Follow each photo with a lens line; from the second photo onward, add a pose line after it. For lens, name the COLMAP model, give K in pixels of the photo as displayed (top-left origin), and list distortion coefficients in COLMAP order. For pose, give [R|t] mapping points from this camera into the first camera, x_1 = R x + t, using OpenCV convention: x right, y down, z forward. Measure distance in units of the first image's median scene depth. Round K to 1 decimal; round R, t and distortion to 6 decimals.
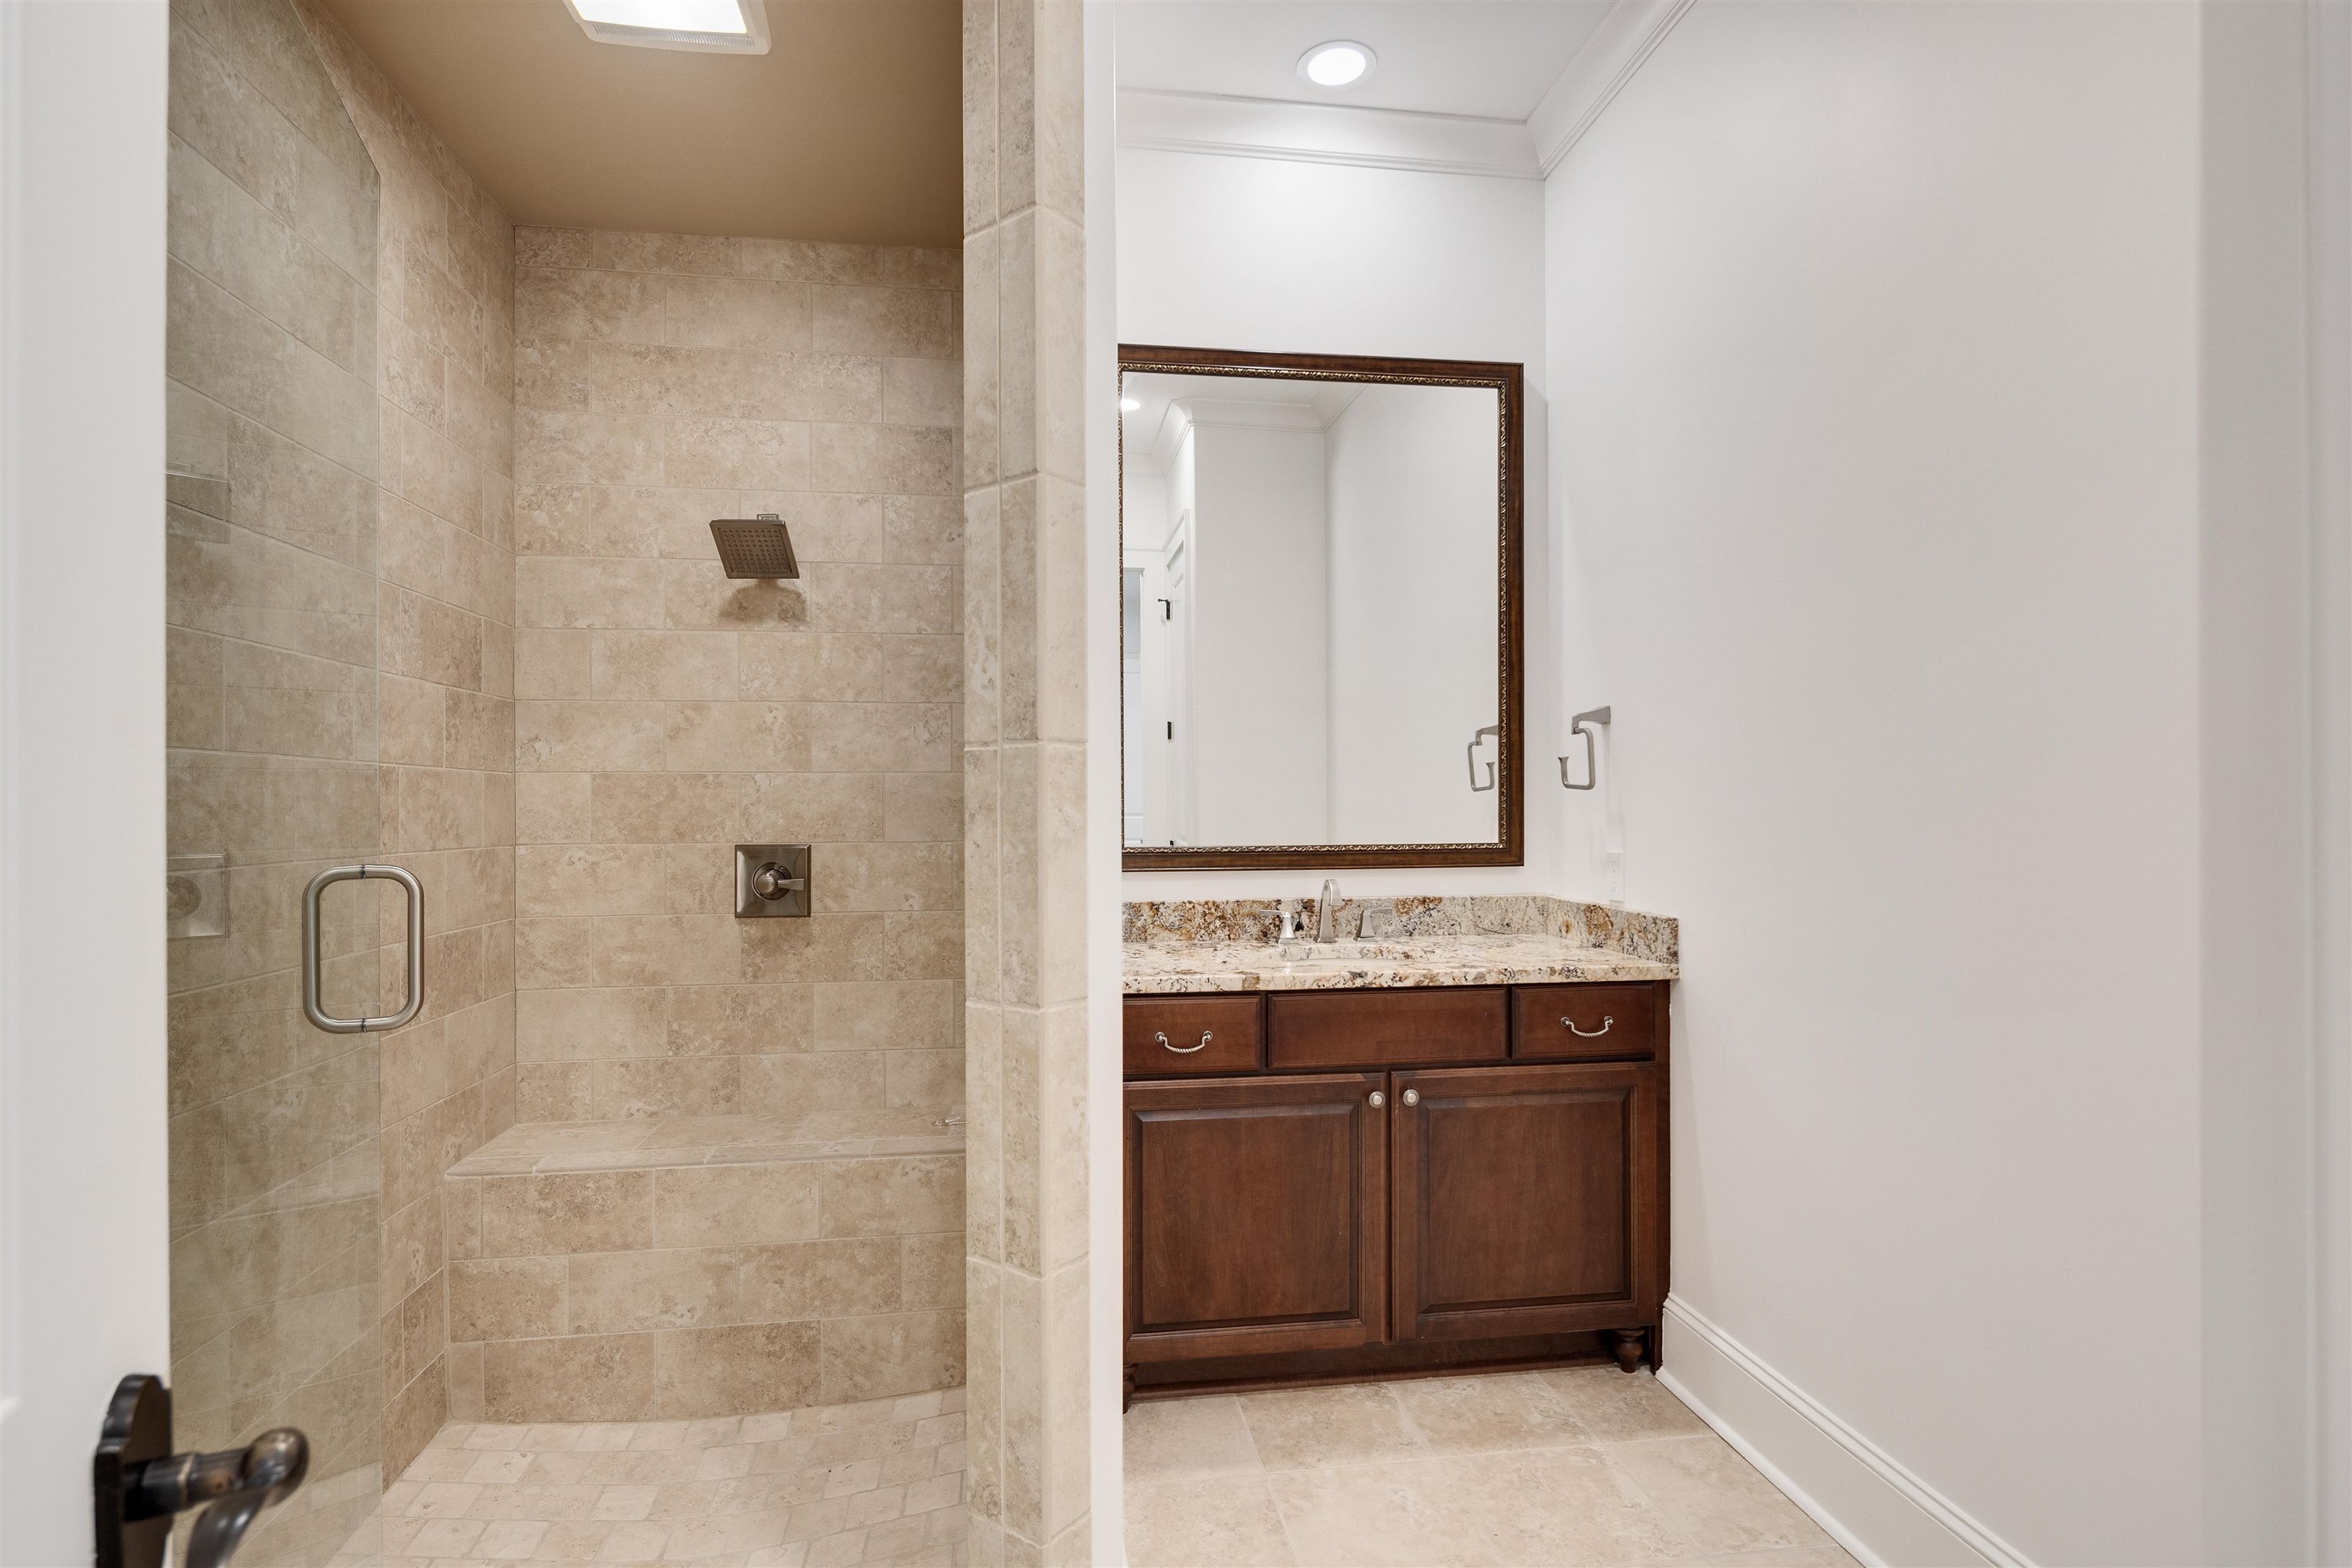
lens RADIAL K [[1145.7, 0, 1171.2], [0, 1145.7, 814.2], [0, 0, 1]] dist [0.001280, -0.001769]
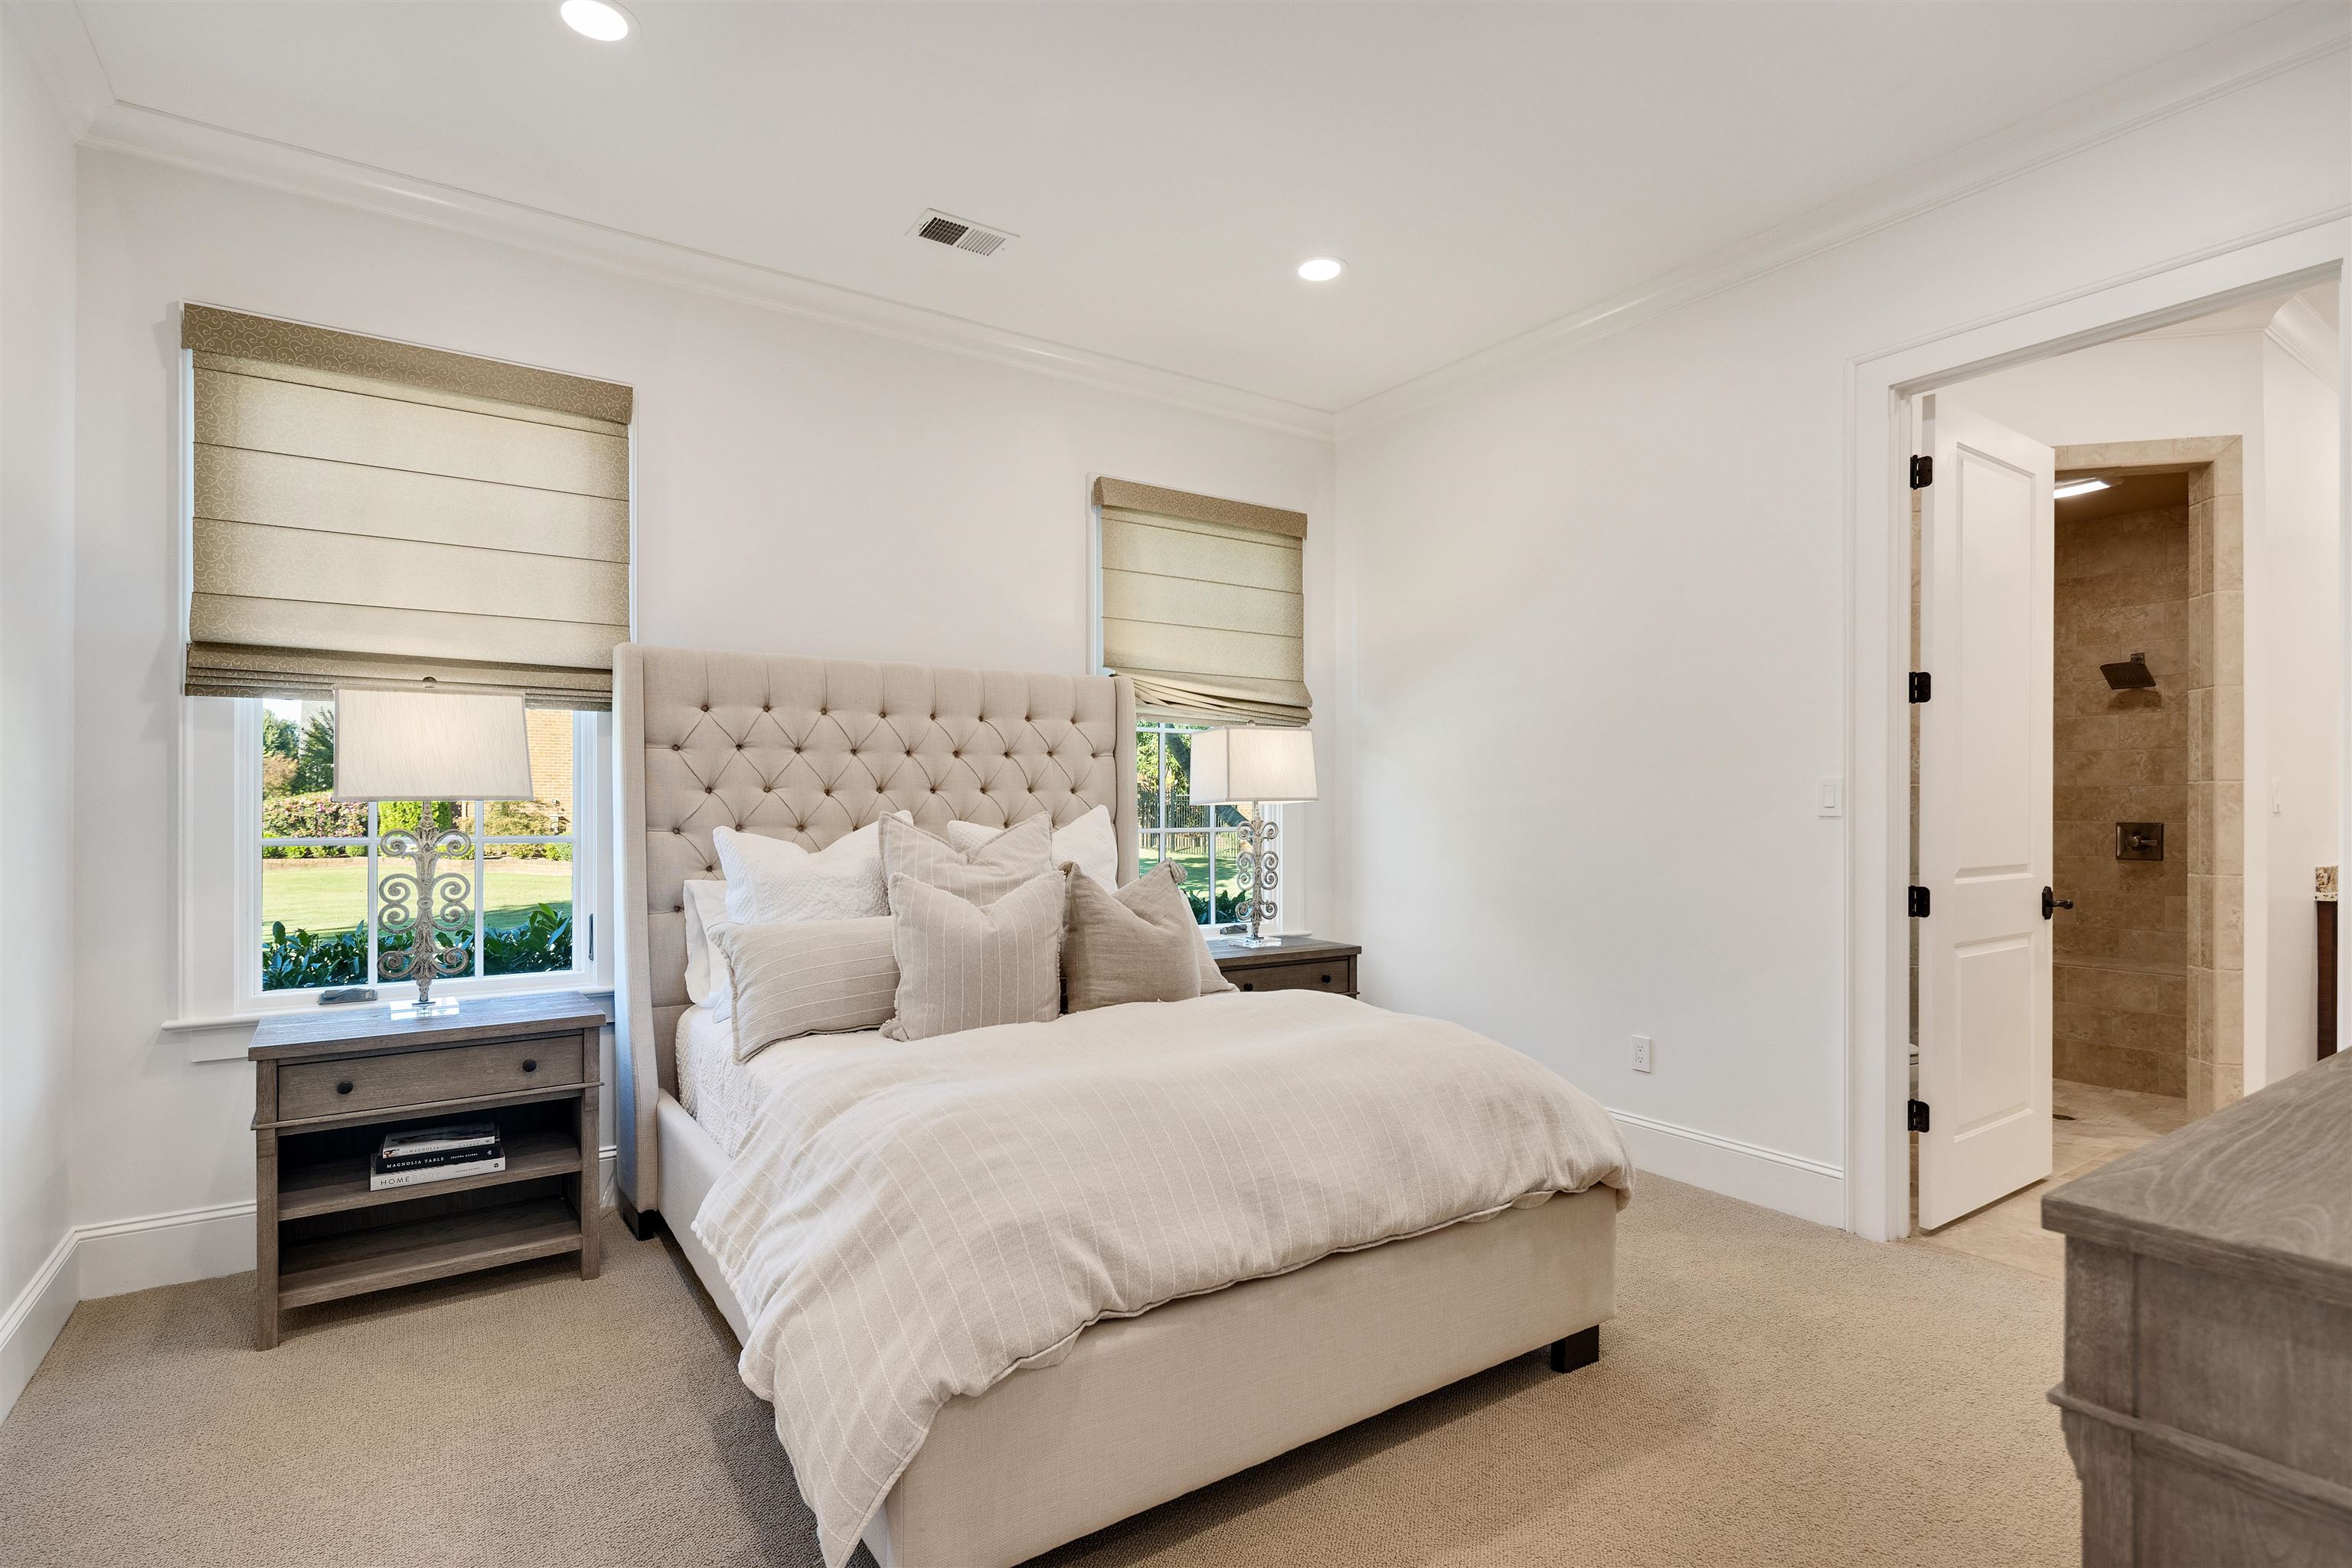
lens RADIAL K [[1145.7, 0, 1171.2], [0, 1145.7, 814.2], [0, 0, 1]] dist [0.001280, -0.001769]
pose [[0.443955, 0.006646, -0.896024, 0.675876], [-0.001498, 0.999977, 0.006676, 0.001865], [0.896048, -0.001622, 0.443955, -1.358701]]
